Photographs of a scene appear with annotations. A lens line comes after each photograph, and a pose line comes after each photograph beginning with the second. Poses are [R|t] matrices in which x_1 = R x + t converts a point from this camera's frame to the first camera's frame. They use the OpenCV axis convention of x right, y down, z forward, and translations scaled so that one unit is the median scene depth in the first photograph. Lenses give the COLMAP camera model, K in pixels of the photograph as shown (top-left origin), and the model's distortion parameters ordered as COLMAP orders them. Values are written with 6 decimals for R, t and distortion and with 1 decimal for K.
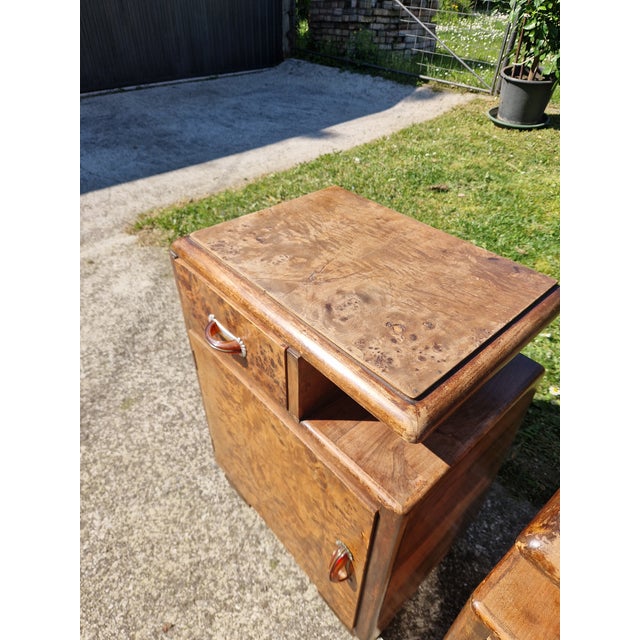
lens RADIAL K [[433.9, 0, 322.6], [0, 433.9, 318.0], [0, 0, 1]] dist [0.049461, -0.049607]
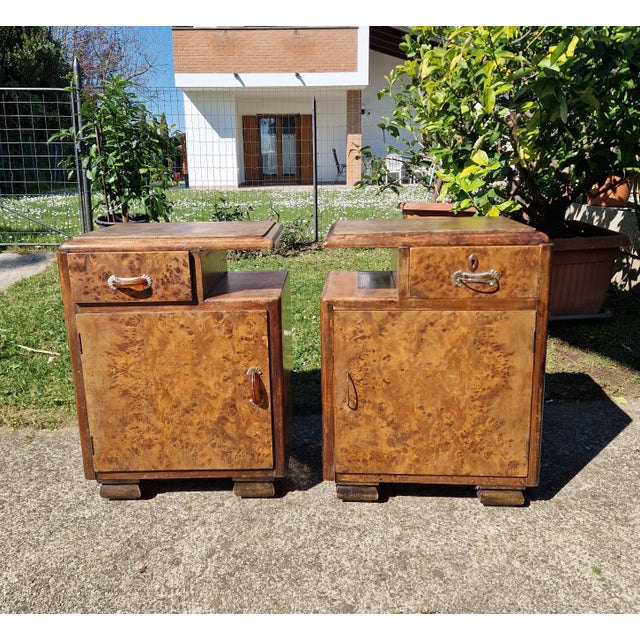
lens RADIAL K [[584.2, 0, 310.5], [0, 584.2, 294.3], [0, 0, 1]] dist [0.089643, -0.086591]
pose [[0.697077, -0.198678, 0.688920, -0.273985], [0.479947, 0.843122, -0.242481, 0.199094], [-0.532668, 0.499673, 0.683075, -0.166675]]
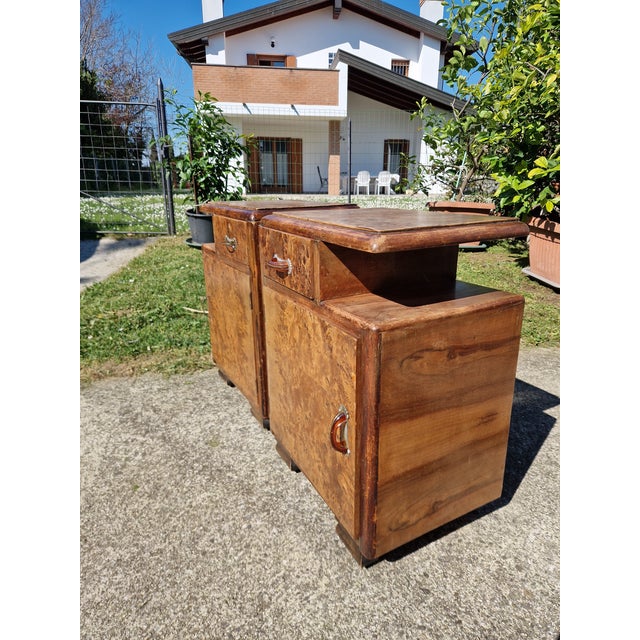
lens RADIAL K [[429.0, 0, 328.6], [0, 429.0, 316.7], [0, 0, 1]] dist [0.062399, -0.052773]
pose [[0.624769, -0.263811, 0.734893, -0.410947], [0.500959, 0.857374, -0.118112, 0.085895], [-0.598919, 0.441944, 0.667819, 0.014010]]
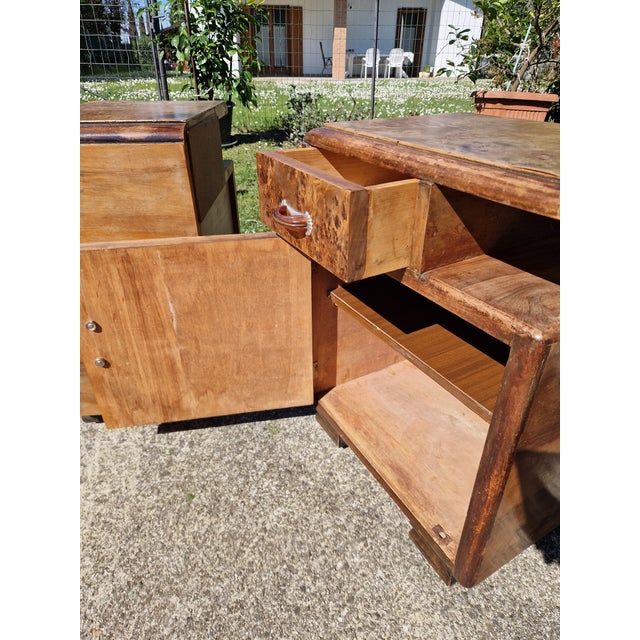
lens RADIAL K [[429.7, 0, 316.6], [0, 429.7, 314.1], [0, 0, 1]] dist [0.061174, -0.054533]
pose [[0.640645, -0.412461, 0.647649, -0.363757], [0.492634, 0.867780, 0.065347, -0.002333], [-0.588970, 0.277189, 0.759131, 0.116445]]
